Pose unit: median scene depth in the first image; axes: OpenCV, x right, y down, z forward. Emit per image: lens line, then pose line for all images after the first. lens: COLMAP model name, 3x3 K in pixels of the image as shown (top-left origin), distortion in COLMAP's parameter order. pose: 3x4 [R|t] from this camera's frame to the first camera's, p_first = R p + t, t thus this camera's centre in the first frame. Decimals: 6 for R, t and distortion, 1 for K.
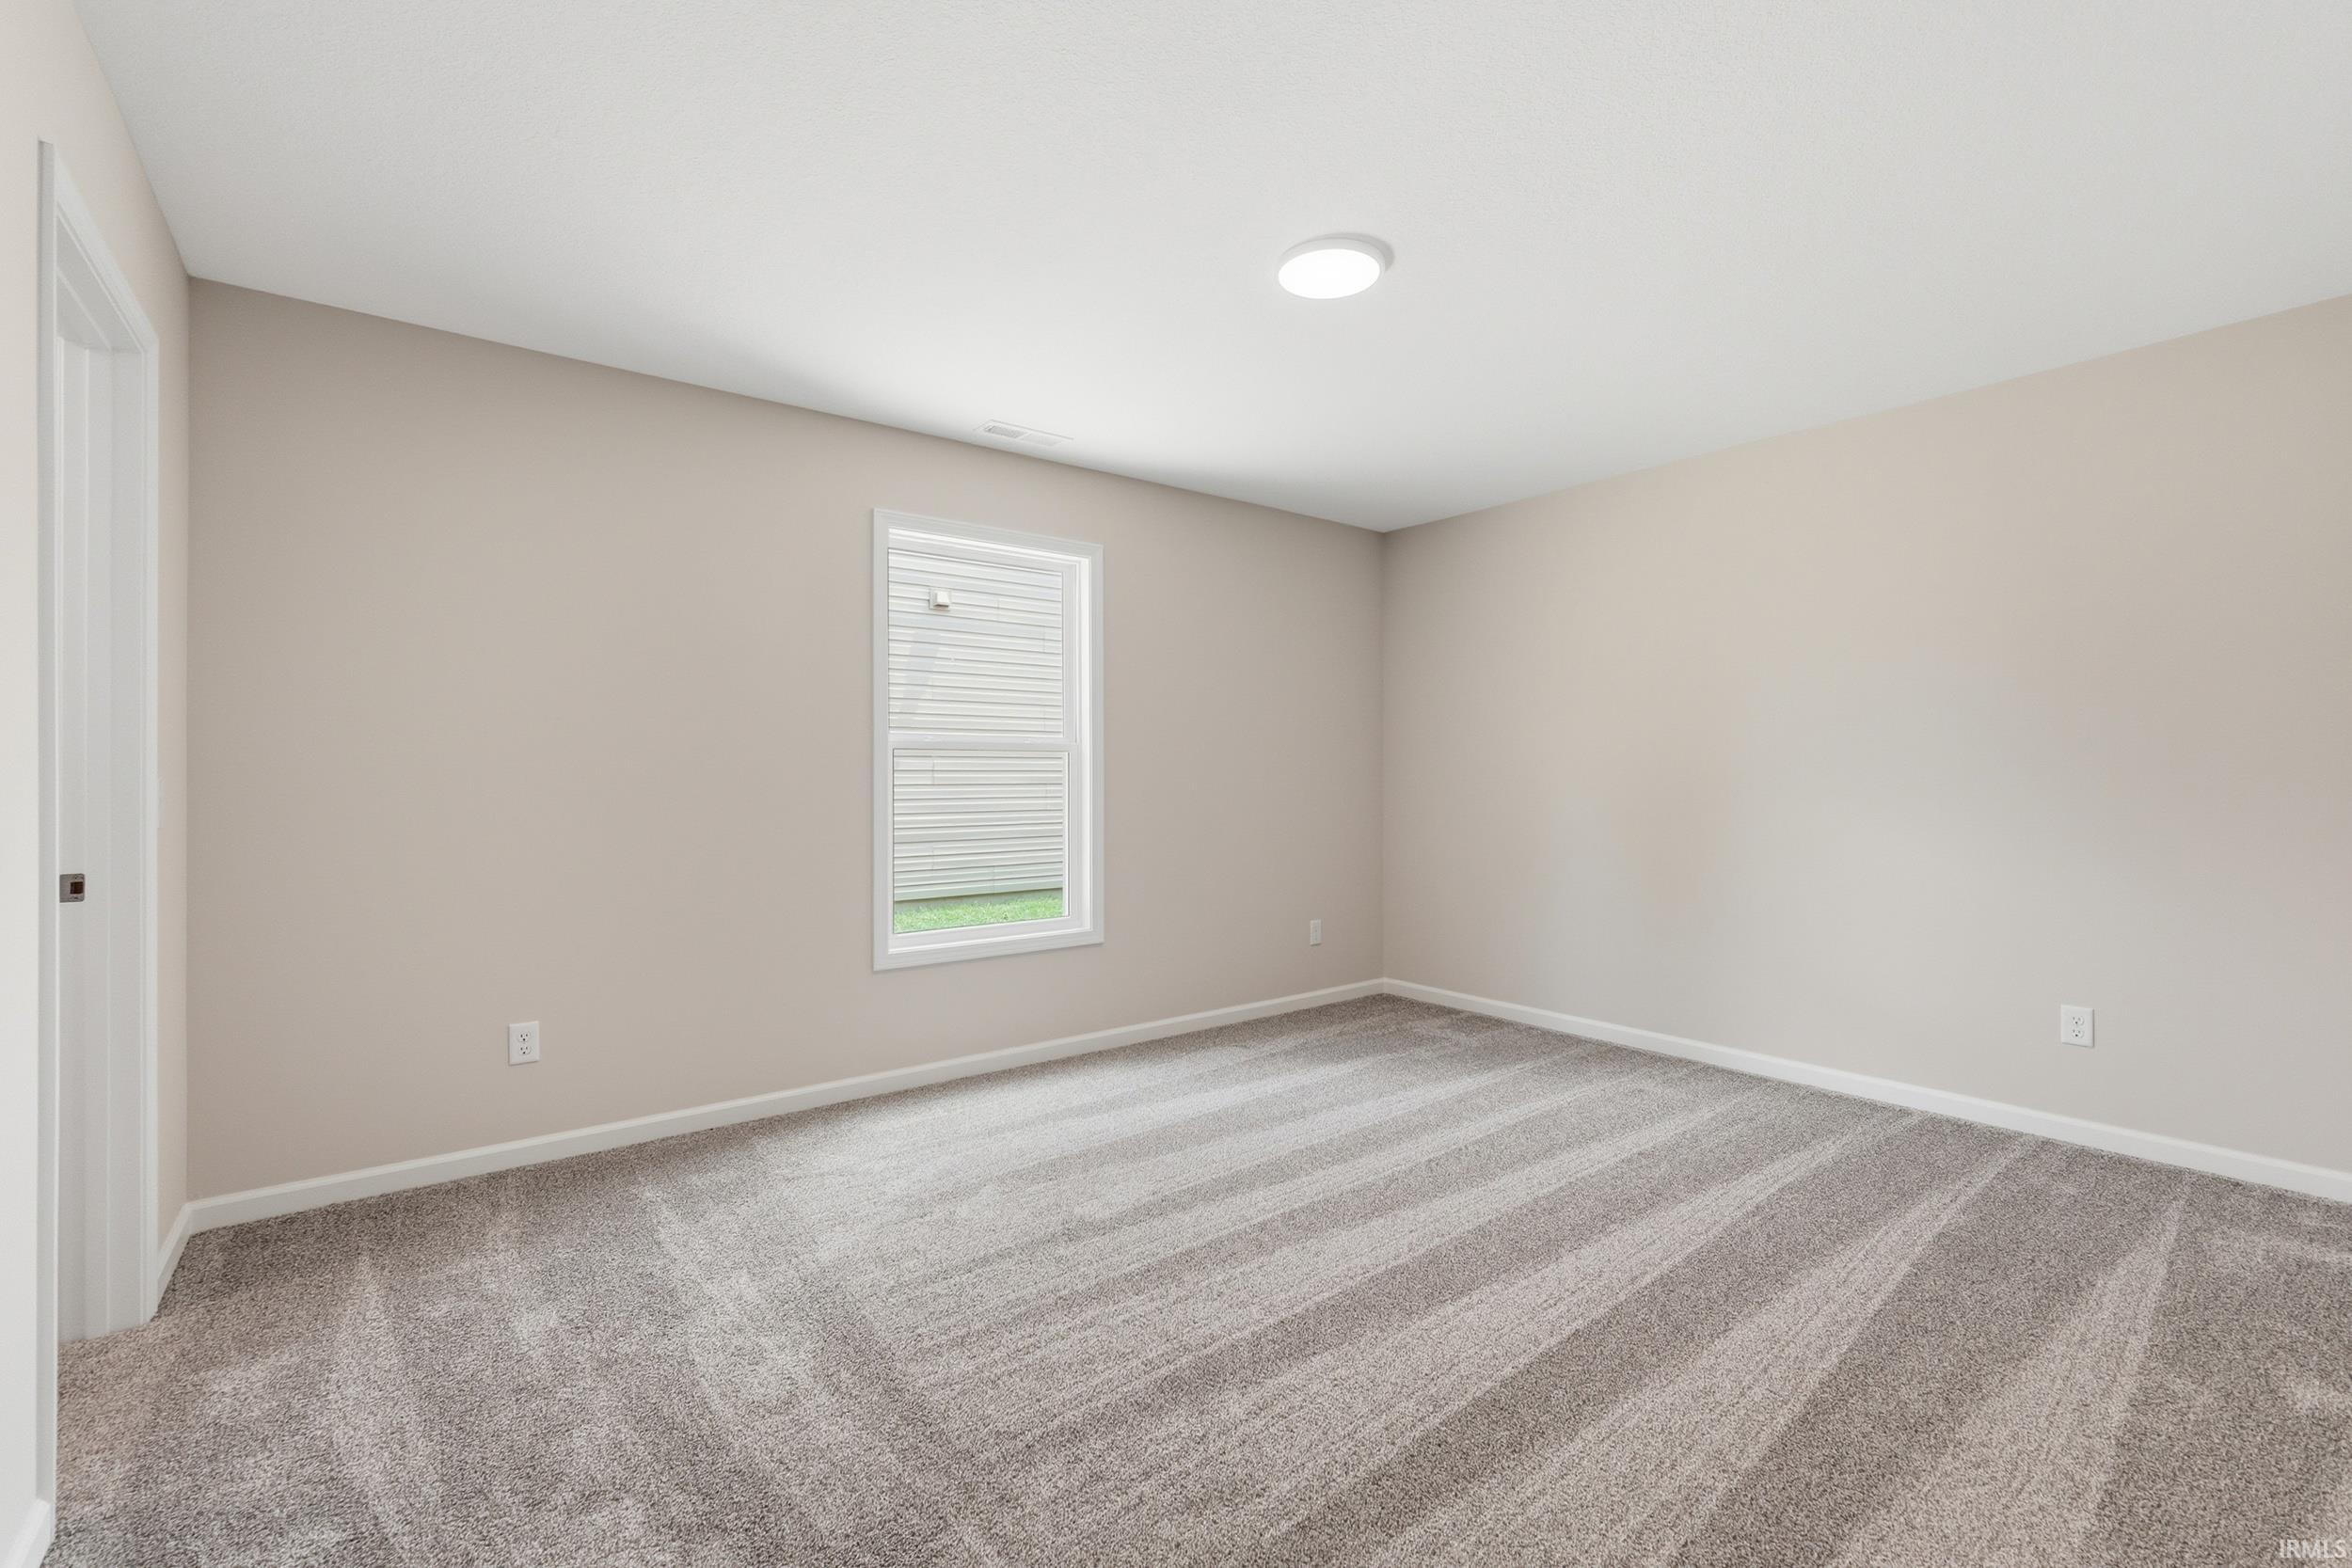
lens RADIAL K [[1003.4, 0, 1169.8], [0, 1003.4, 769.2], [0, 0, 1]] dist [0.001449, -0.000283]
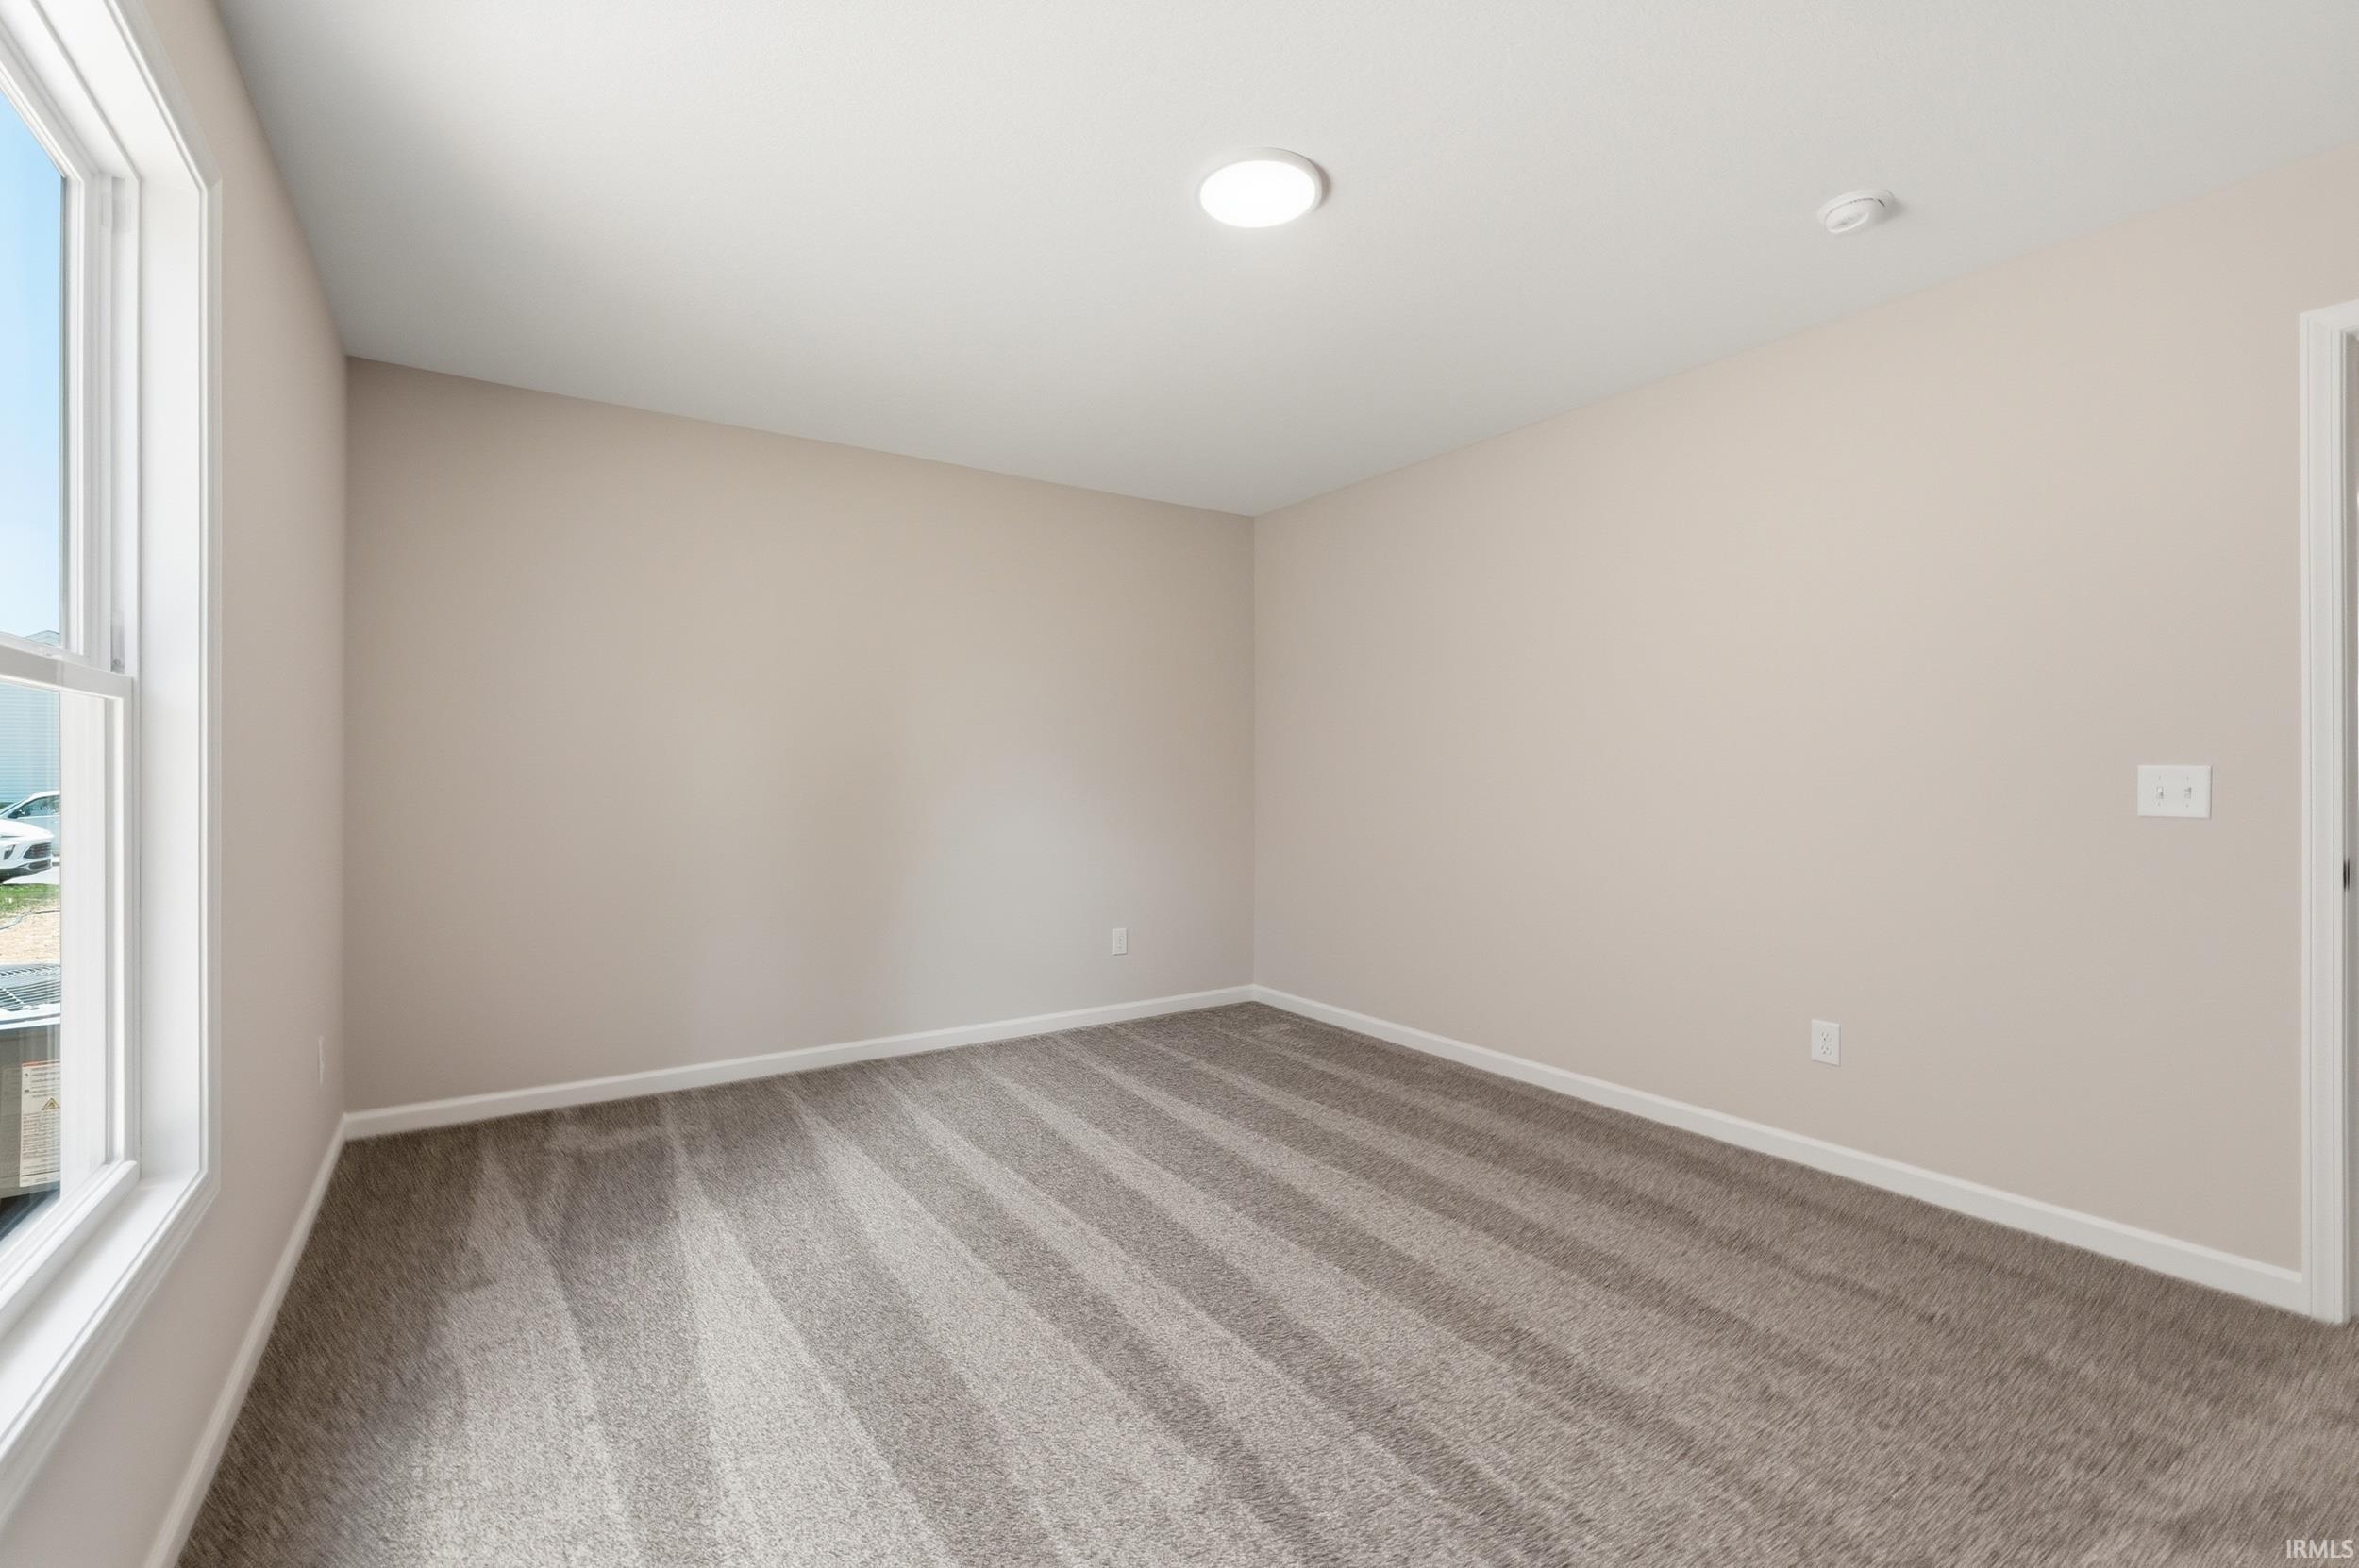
lens RADIAL K [[1006.4, 0, 1173.3], [0, 1006.4, 769.1], [0, 0, 1]] dist [0.001449, -0.000283]
pose [[0.070432, 0.007283, 0.997490, -0.602110], [-0.009877, 0.999929, -0.006603, 0.009029], [-0.997468, -0.009387, 0.070499, 0.842997]]
